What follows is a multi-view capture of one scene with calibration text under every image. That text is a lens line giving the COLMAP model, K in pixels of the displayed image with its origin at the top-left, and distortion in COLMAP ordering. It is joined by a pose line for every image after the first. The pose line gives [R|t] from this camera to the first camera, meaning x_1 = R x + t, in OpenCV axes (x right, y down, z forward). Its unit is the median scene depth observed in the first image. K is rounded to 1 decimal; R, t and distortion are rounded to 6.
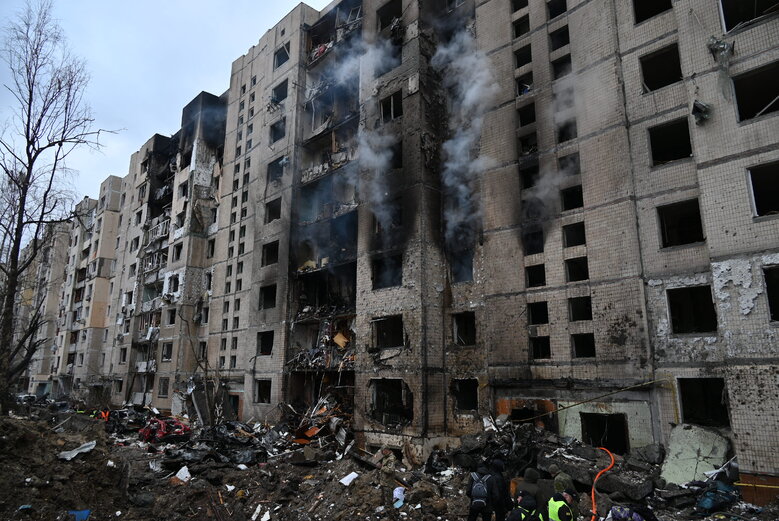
lens RADIAL K [[517.1, 0, 392.1], [0, 517.1, 259.9], [0, 0, 1]] dist [-0.003517, 0.001283]
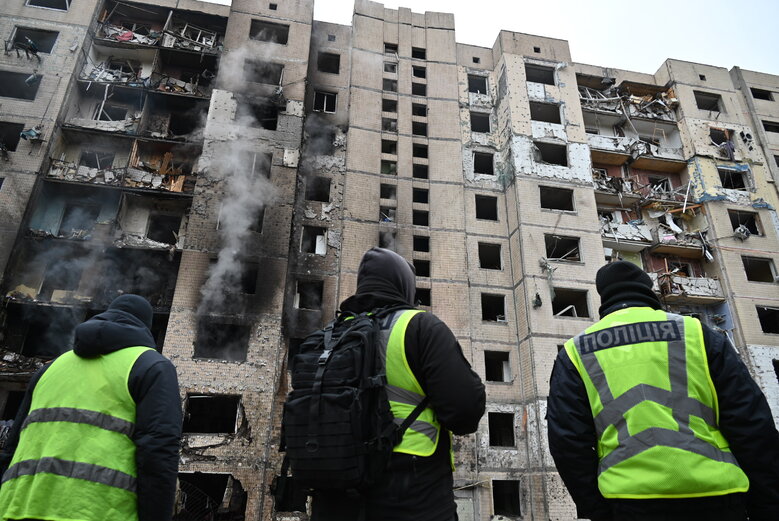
lens RADIAL K [[517.1, 0, 384.7], [0, 517.1, 260.5], [0, 0, 1]] dist [-0.003517, 0.001283]
pose [[0.544487, 0.346260, 0.763962, -0.485506], [-0.204257, 0.938131, -0.279623, 0.071604], [-0.813519, -0.003793, 0.581526, 0.251841]]
